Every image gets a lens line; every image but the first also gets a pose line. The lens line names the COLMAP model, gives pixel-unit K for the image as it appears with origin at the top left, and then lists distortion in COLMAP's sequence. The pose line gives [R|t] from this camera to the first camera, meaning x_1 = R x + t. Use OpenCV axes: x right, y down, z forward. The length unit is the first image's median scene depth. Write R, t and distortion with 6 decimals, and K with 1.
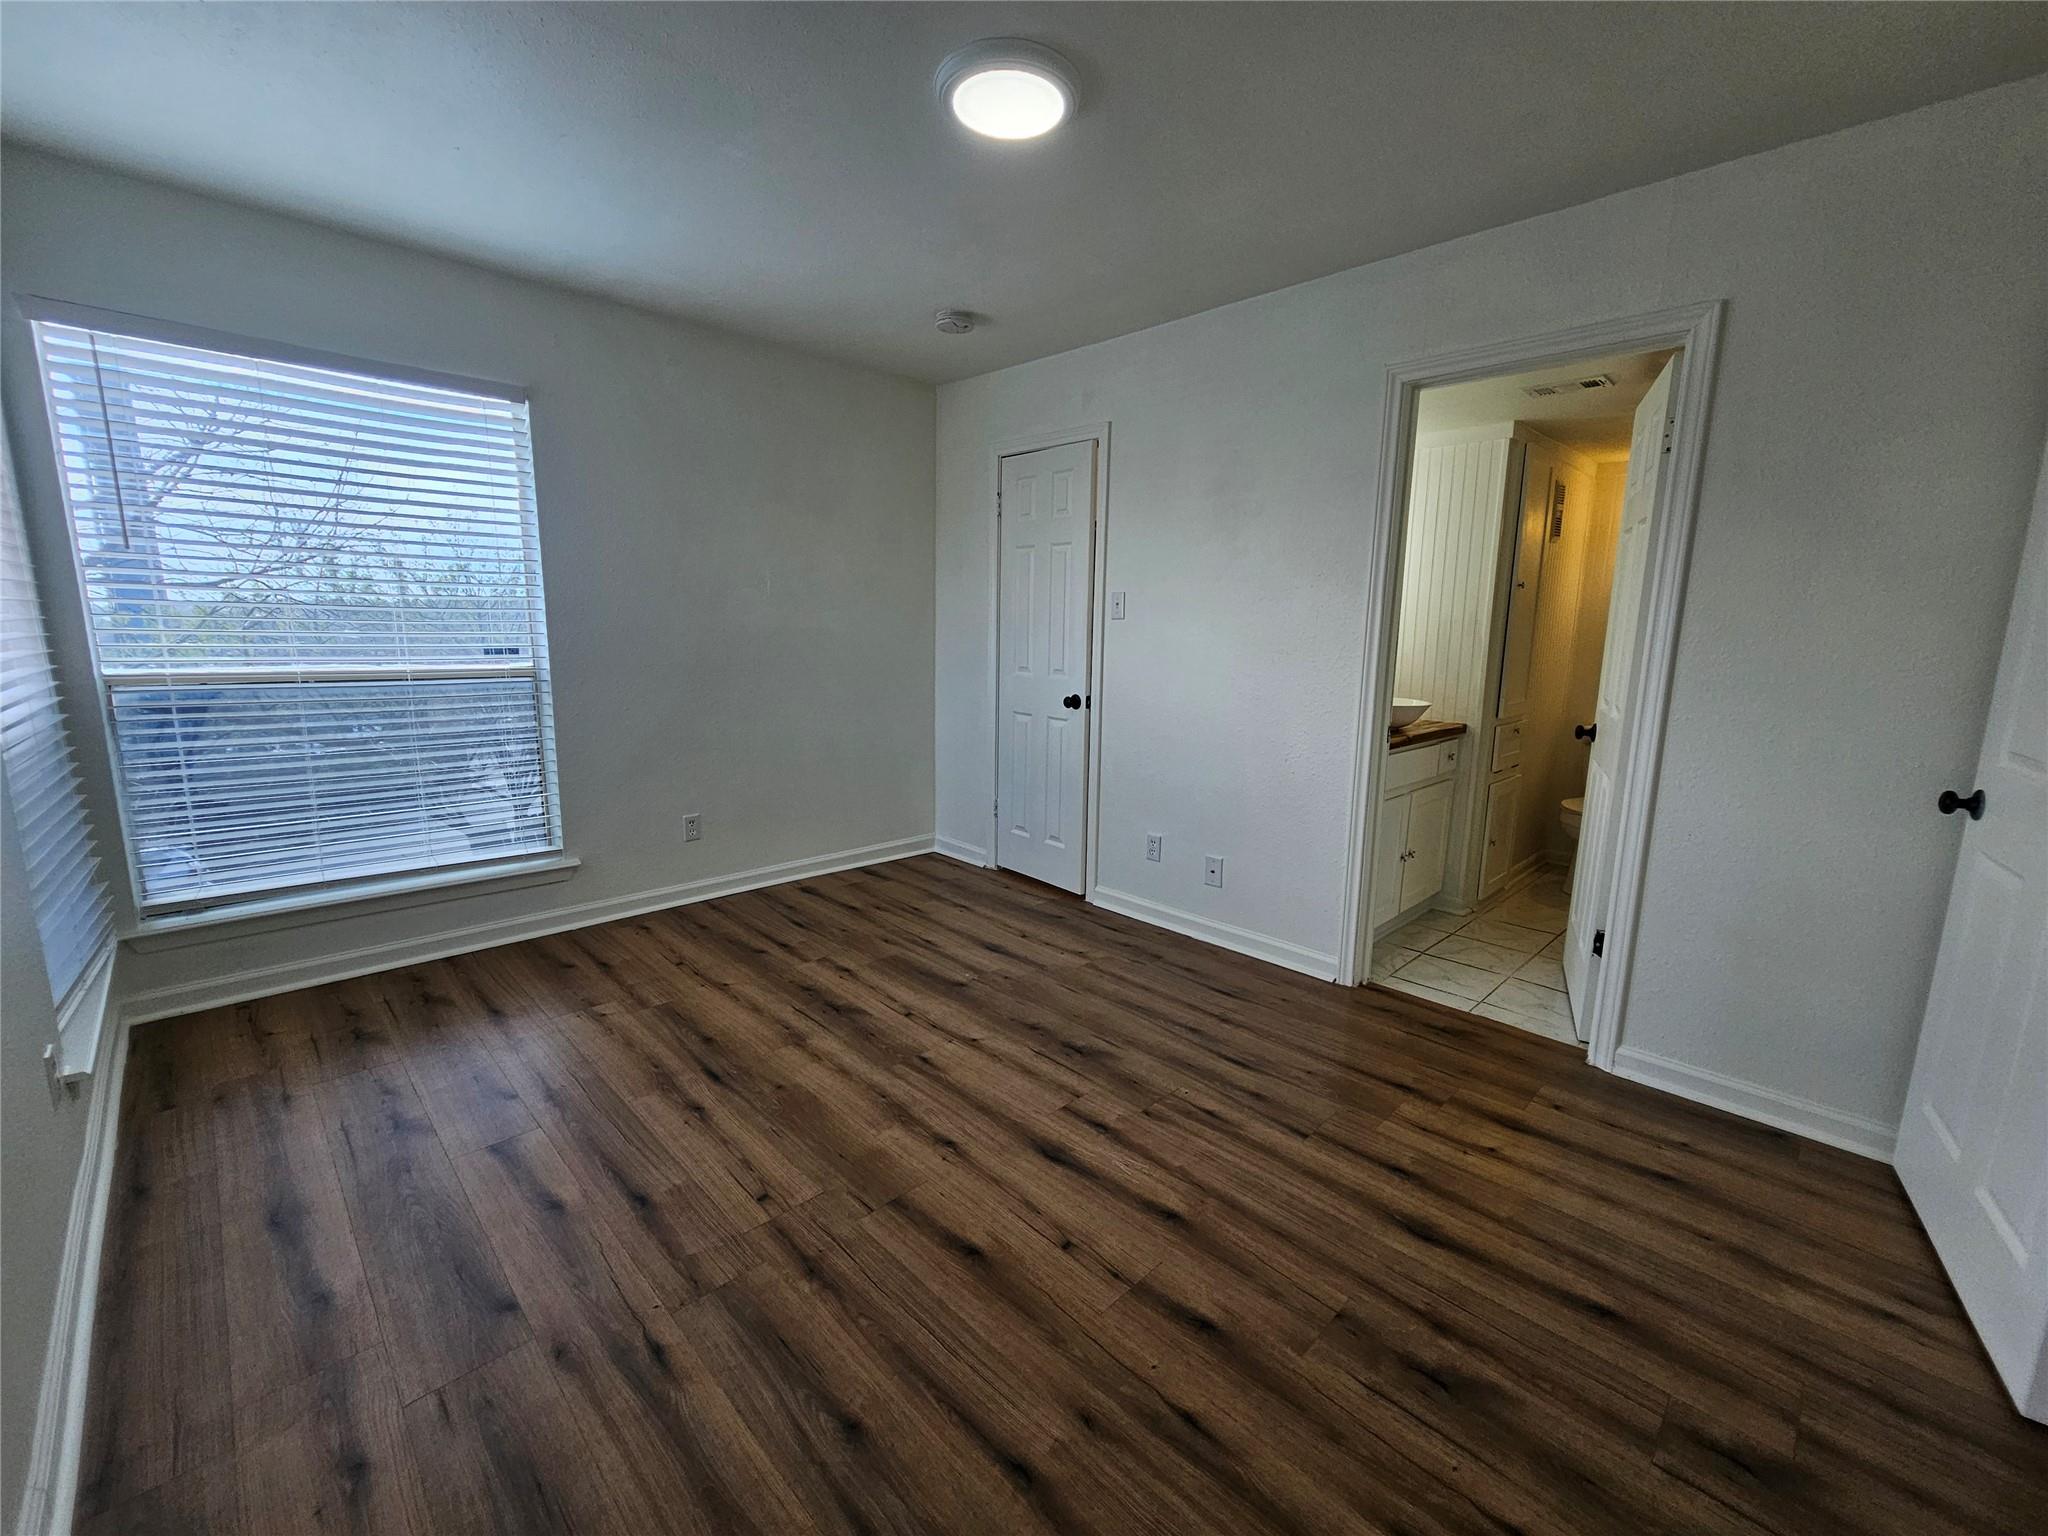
lens RADIAL K [[847.1, 0, 1021.7], [0, 847.1, 771.3], [0, 0, 1]] dist [-0.000576, 0.000415]
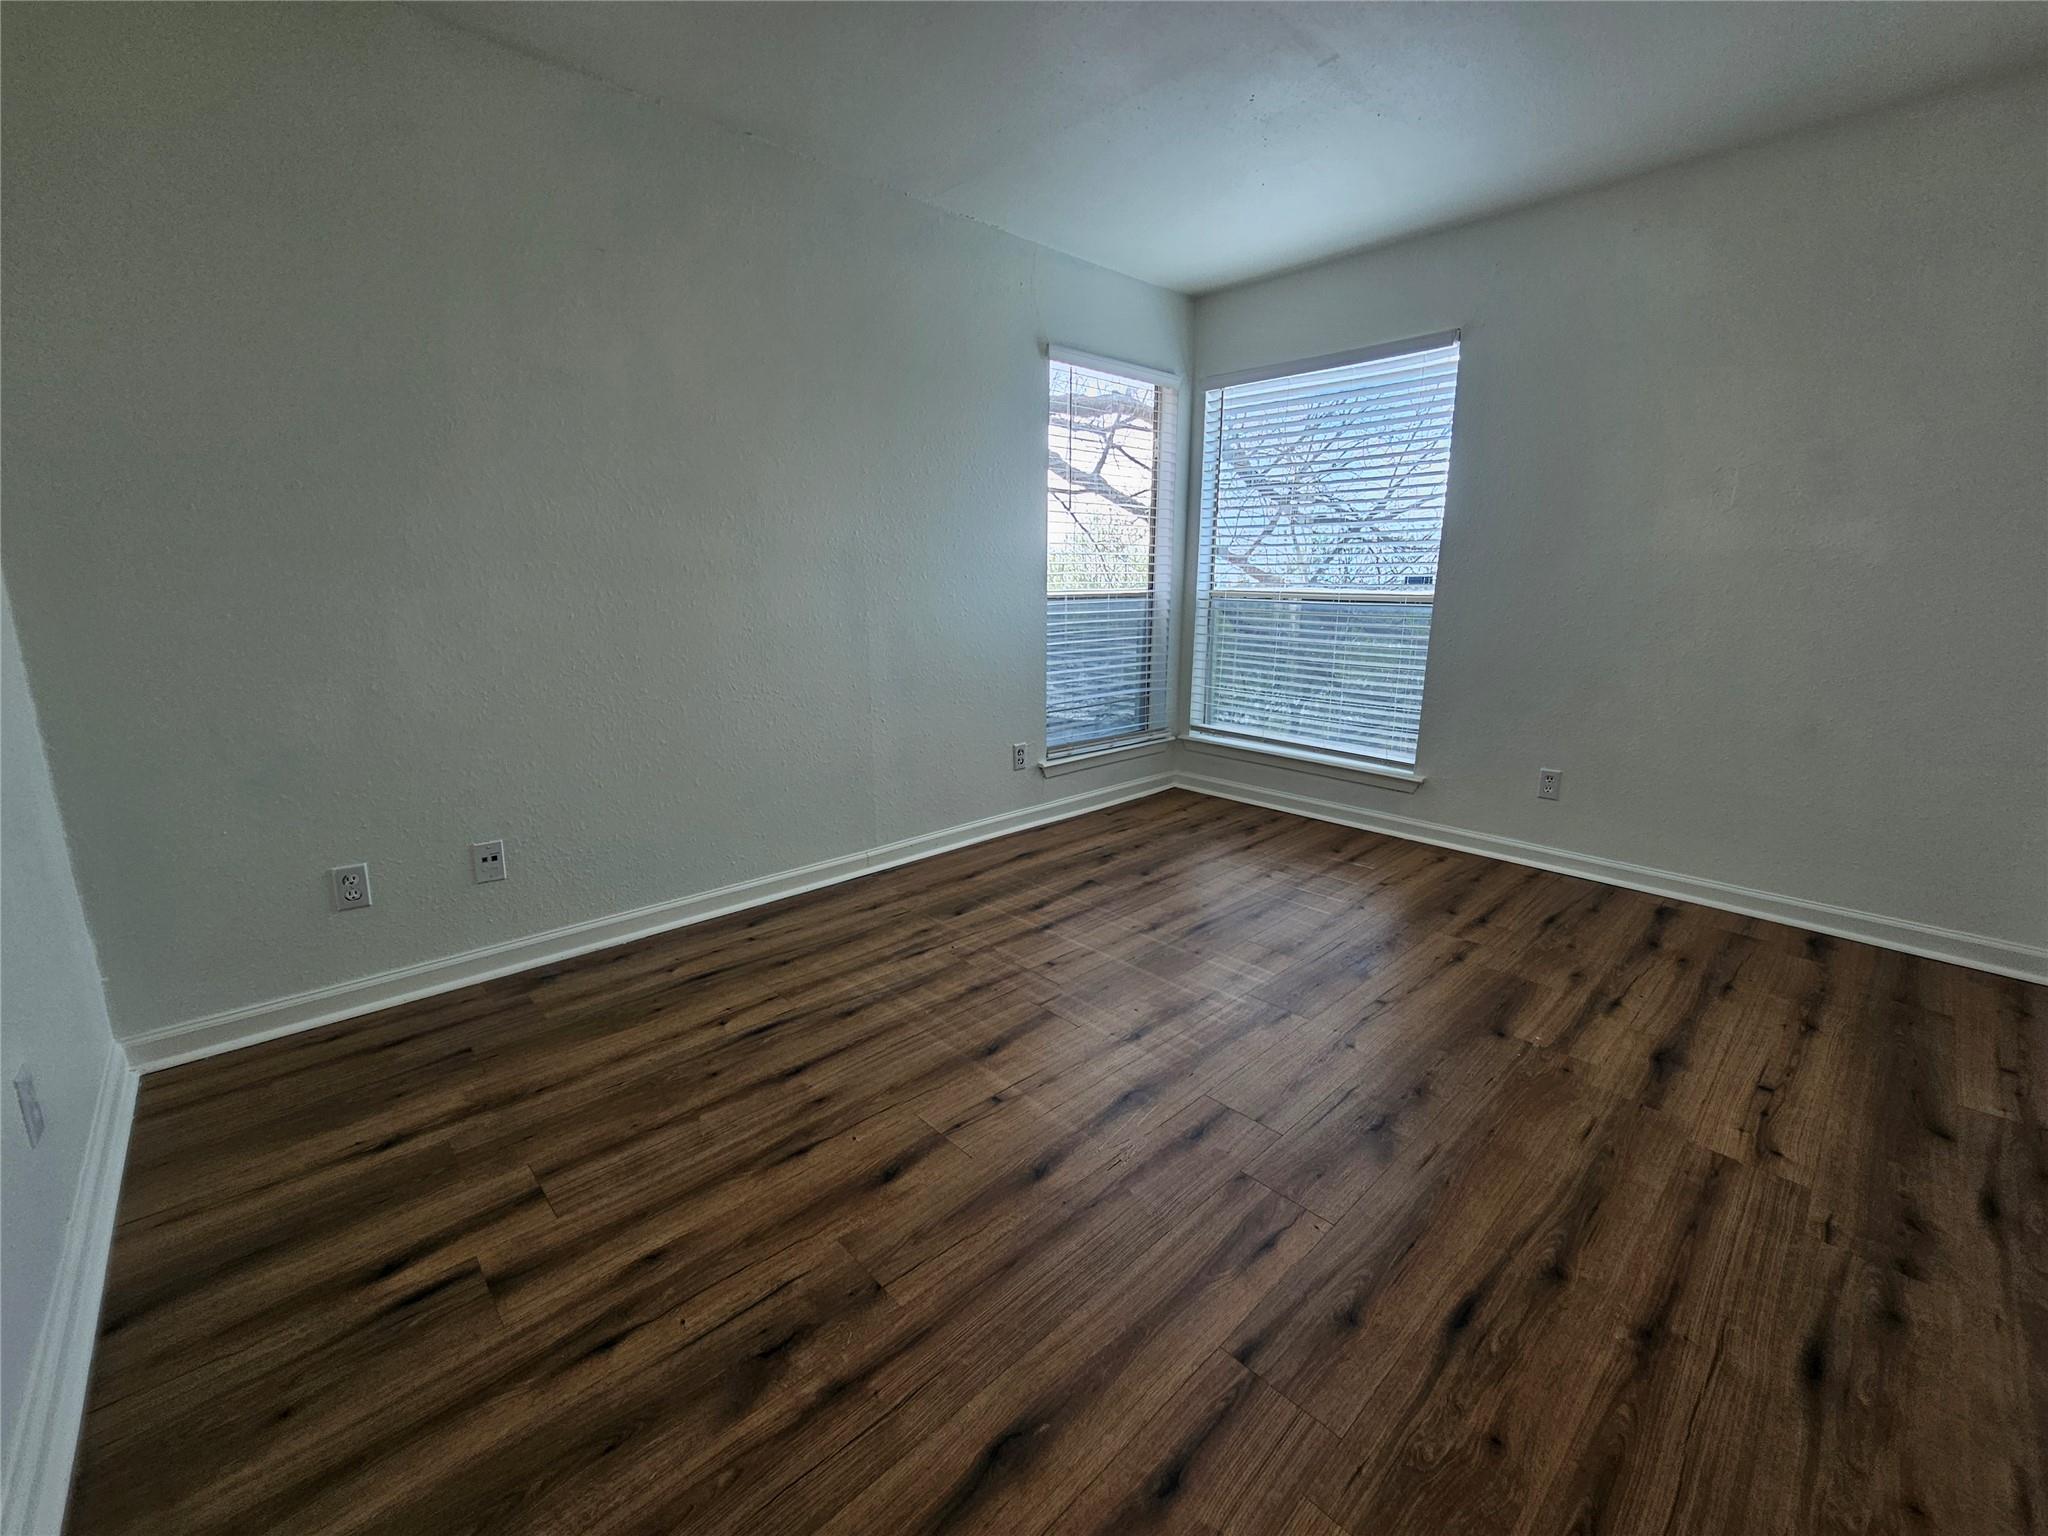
lens RADIAL K [[840.6, 0, 1024.0], [0, 840.6, 768.0], [0, 0, 1]] dist [-0.001174, 0.000157]
pose [[-0.017620, 0.203557, -0.978905, 0.675771], [-0.180219, 0.962374, 0.203363, -0.042231], [0.983469, 0.180000, 0.019728, 0.632638]]
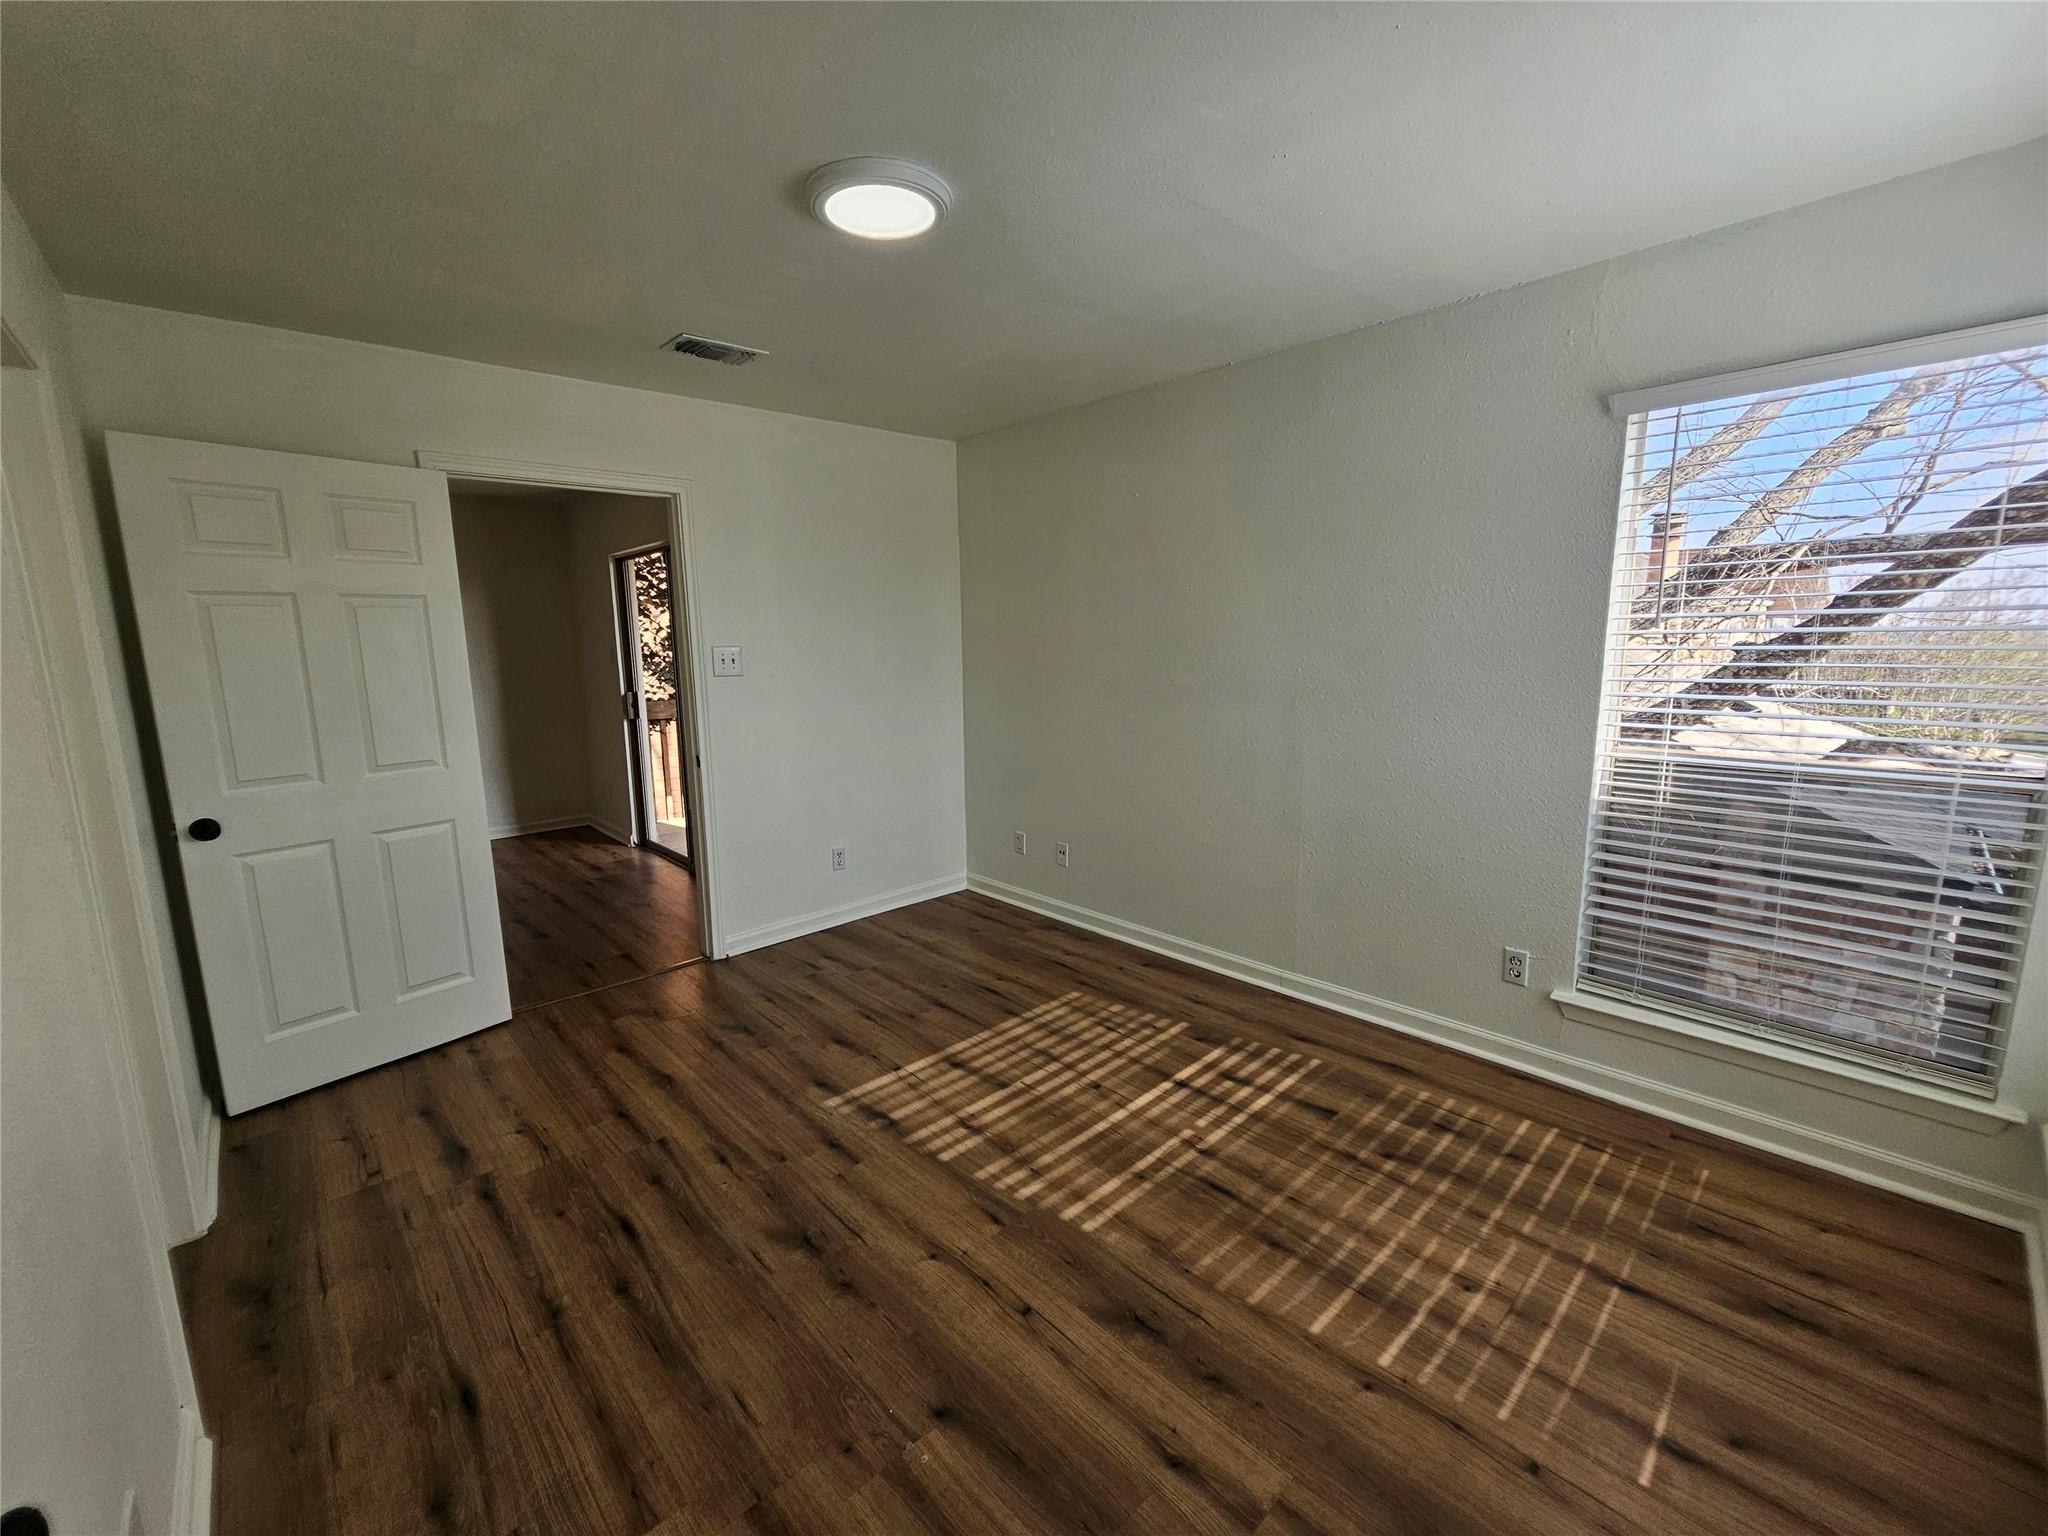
lens RADIAL K [[842.7, 0, 1039.2], [0, 842.7, 769.2], [0, 0, 1]] dist [-0.001537, -0.000011]
pose [[-0.999925, -0.002051, 0.012078, -0.159838], [0.002142, 0.941428, 0.337208, -0.355121], [-0.012062, 0.337209, -0.941353, 1.568398]]
